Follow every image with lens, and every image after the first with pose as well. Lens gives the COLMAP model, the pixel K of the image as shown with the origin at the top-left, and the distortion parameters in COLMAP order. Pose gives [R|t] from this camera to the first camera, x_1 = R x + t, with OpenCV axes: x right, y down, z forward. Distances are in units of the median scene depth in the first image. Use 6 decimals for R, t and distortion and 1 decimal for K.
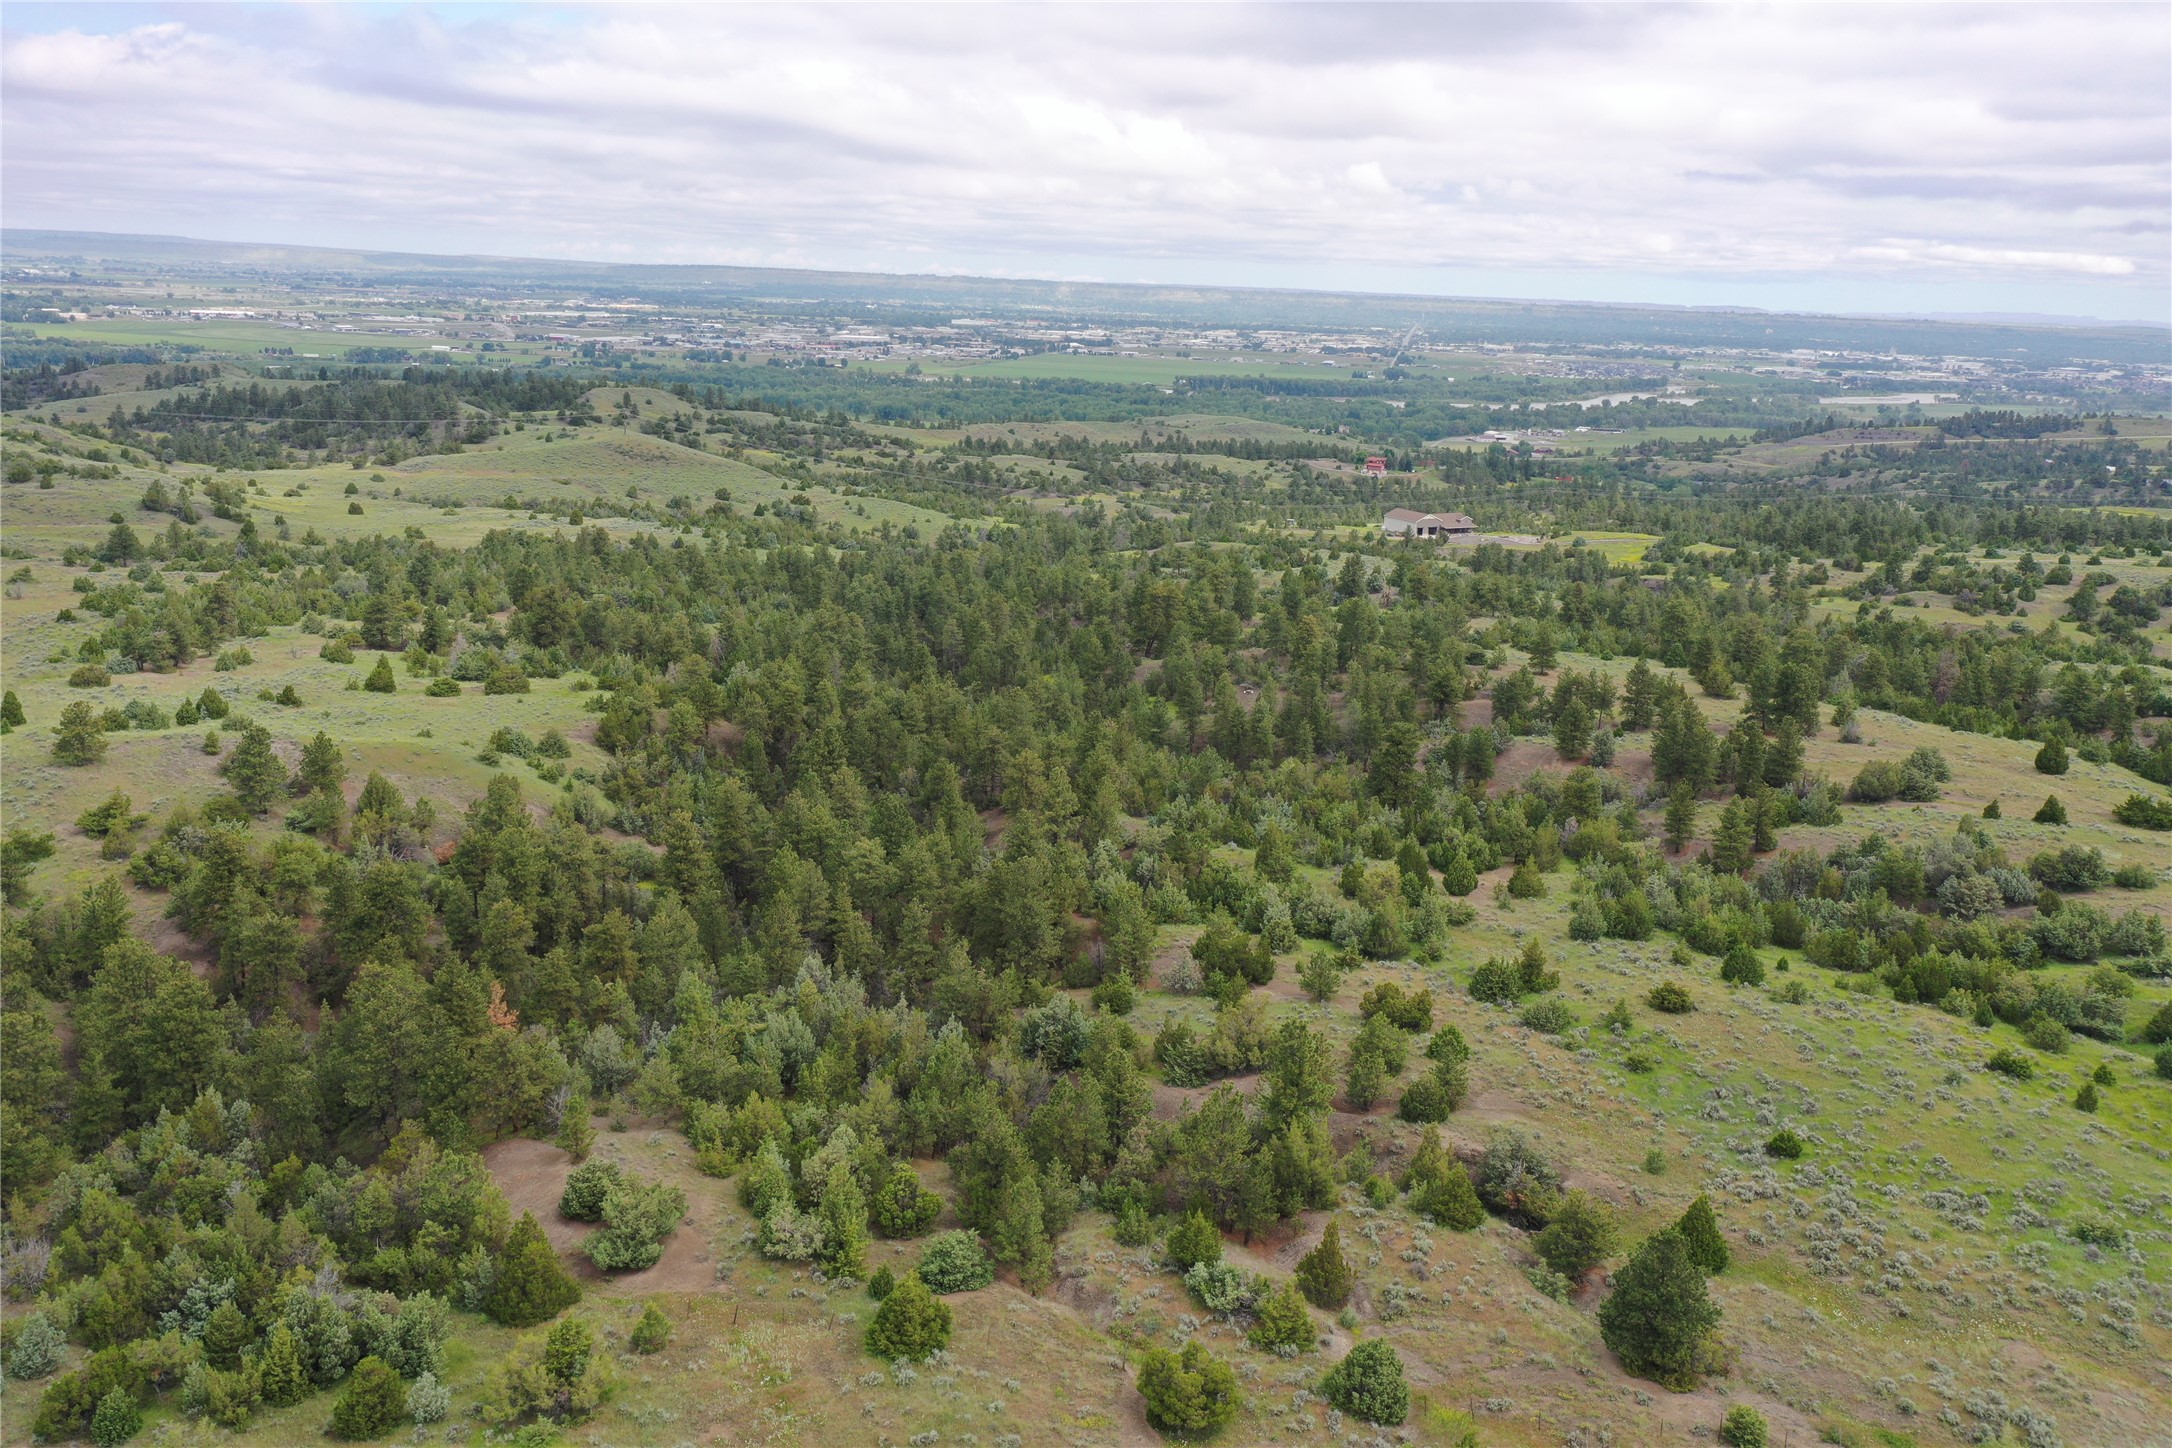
lens RADIAL K [[1723.4, 0, 1087.8], [0, 1723.4, 729.2], [0, 0, 1]] dist [0.012534, -0.006396]
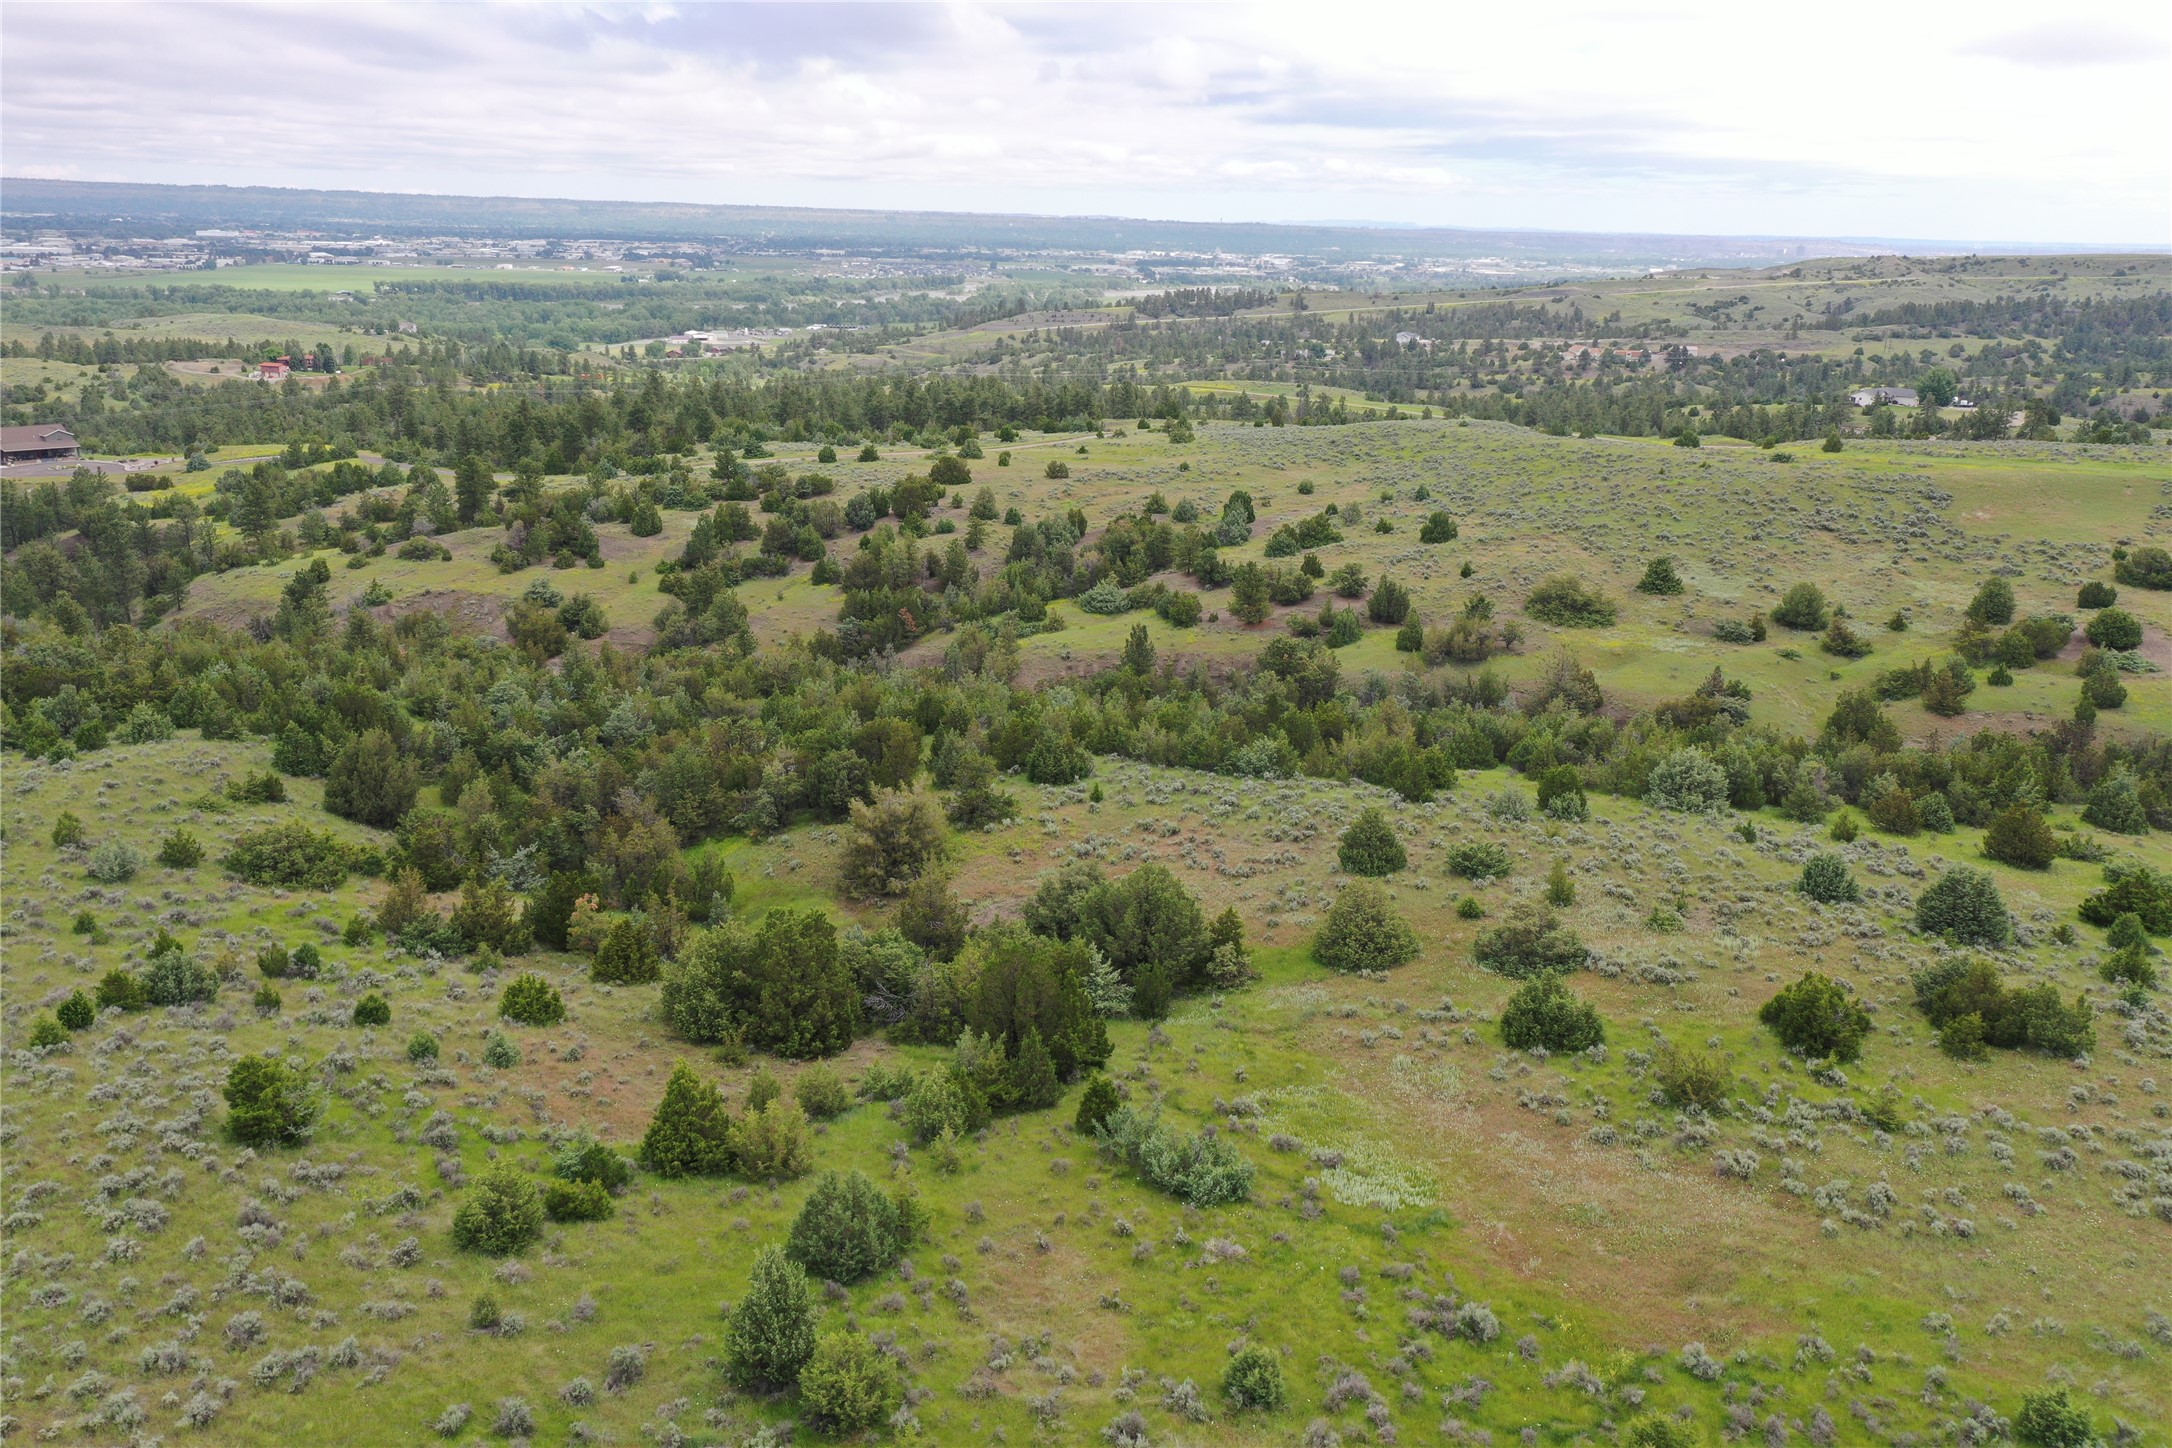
lens RADIAL K [[1723.4, 0, 1090.1], [0, 1723.4, 724.1], [0, 0, 1]] dist [0.012534, -0.006396]
pose [[0.944278, -0.104178, 0.312227, 0.176166], [0.090663, 0.994218, 0.057537, -0.011663], [-0.316416, -0.026023, 0.948264, 0.150472]]
